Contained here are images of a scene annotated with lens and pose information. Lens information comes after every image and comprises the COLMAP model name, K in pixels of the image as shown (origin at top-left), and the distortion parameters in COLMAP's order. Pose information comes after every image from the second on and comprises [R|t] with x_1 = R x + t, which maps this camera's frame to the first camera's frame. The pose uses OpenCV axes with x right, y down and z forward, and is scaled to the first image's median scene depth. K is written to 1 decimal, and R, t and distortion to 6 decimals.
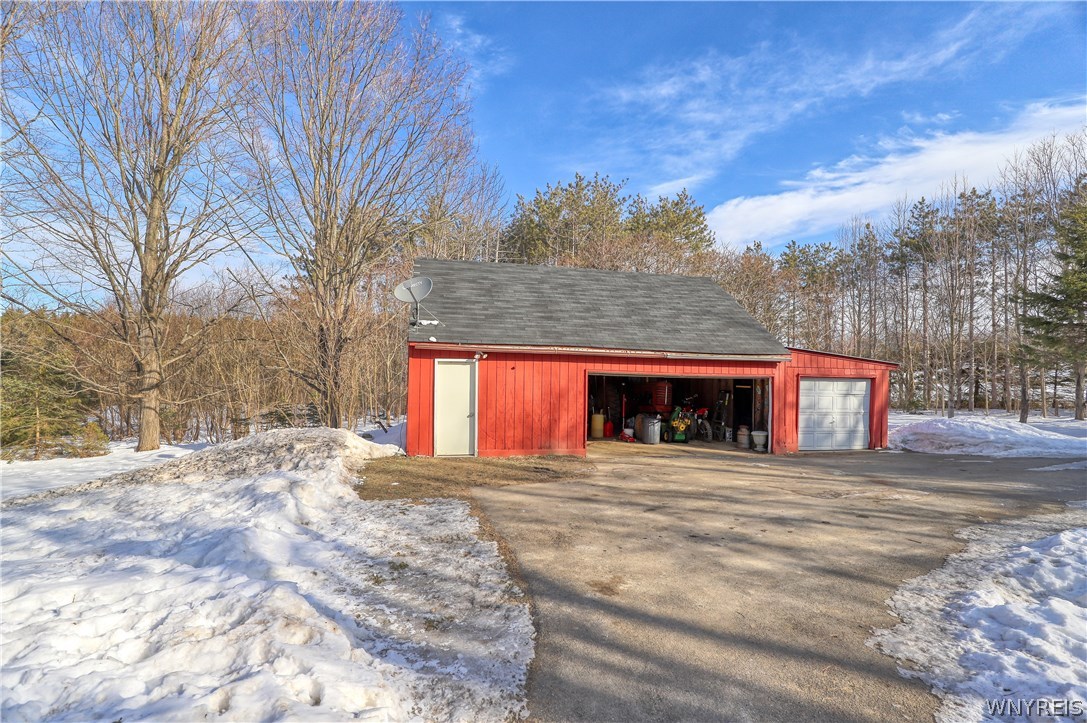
lens RADIAL K [[500.9, 0, 543.5], [0, 500.9, 361.5], [0, 0, 1]] dist [-0.000753, -0.000013]
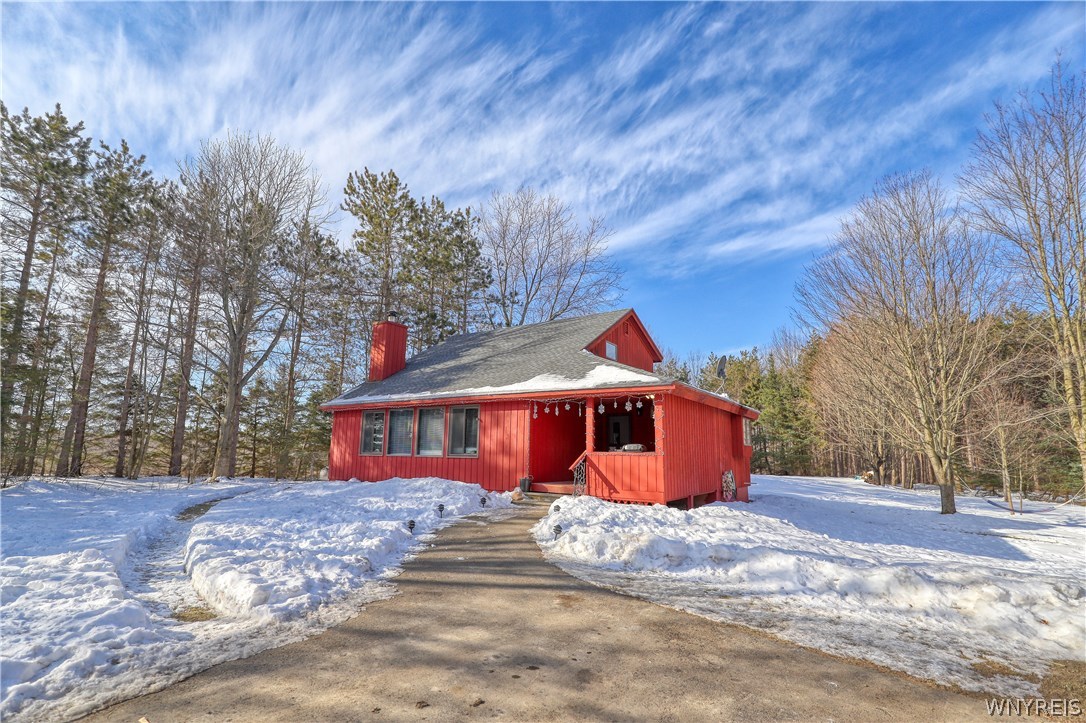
lens RADIAL K [[495.1, 0, 543.6], [0, 495.1, 363.4], [0, 0, 1]] dist [-0.035461, 0.006879]
pose [[-0.882044, -0.120705, -0.455443, 0.261709], [-0.025903, 0.977589, -0.208921, 0.035624], [0.470454, -0.172480, -0.865404, 0.677619]]
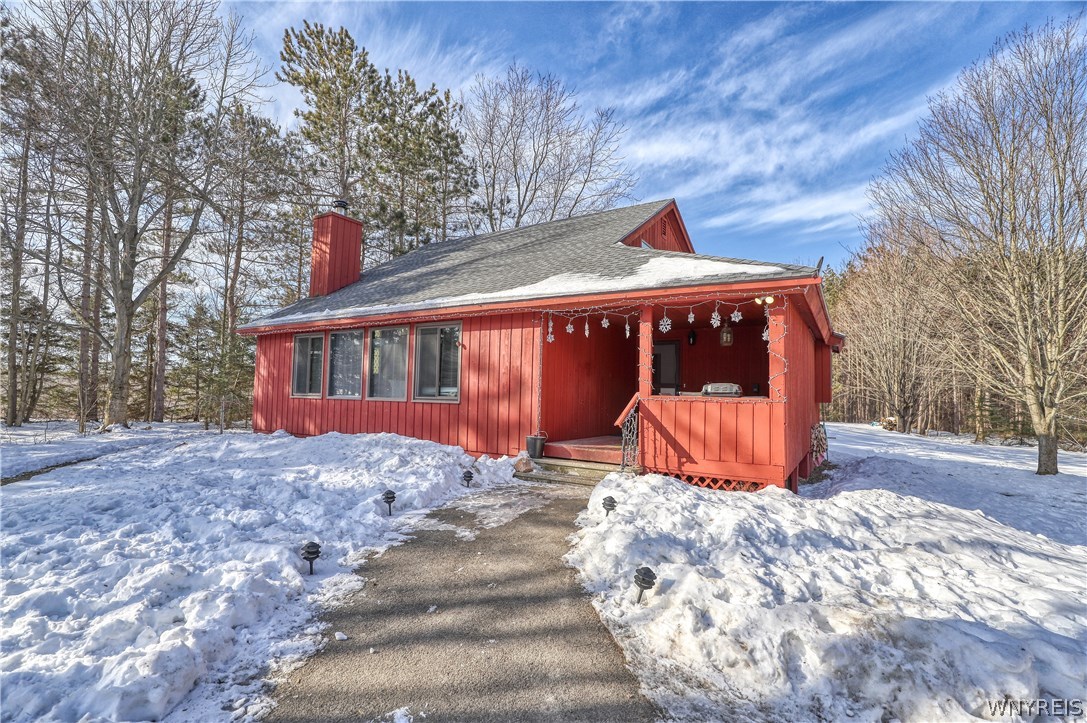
lens RADIAL K [[495.5, 0, 544.1], [0, 495.5, 363.4], [0, 0, 1]] dist [-0.035461, 0.006879]
pose [[-0.864894, -0.073705, -0.496514, 0.126334], [-0.031260, 0.995150, -0.093271, 0.022151], [0.500980, -0.065149, -0.863003, 0.326764]]
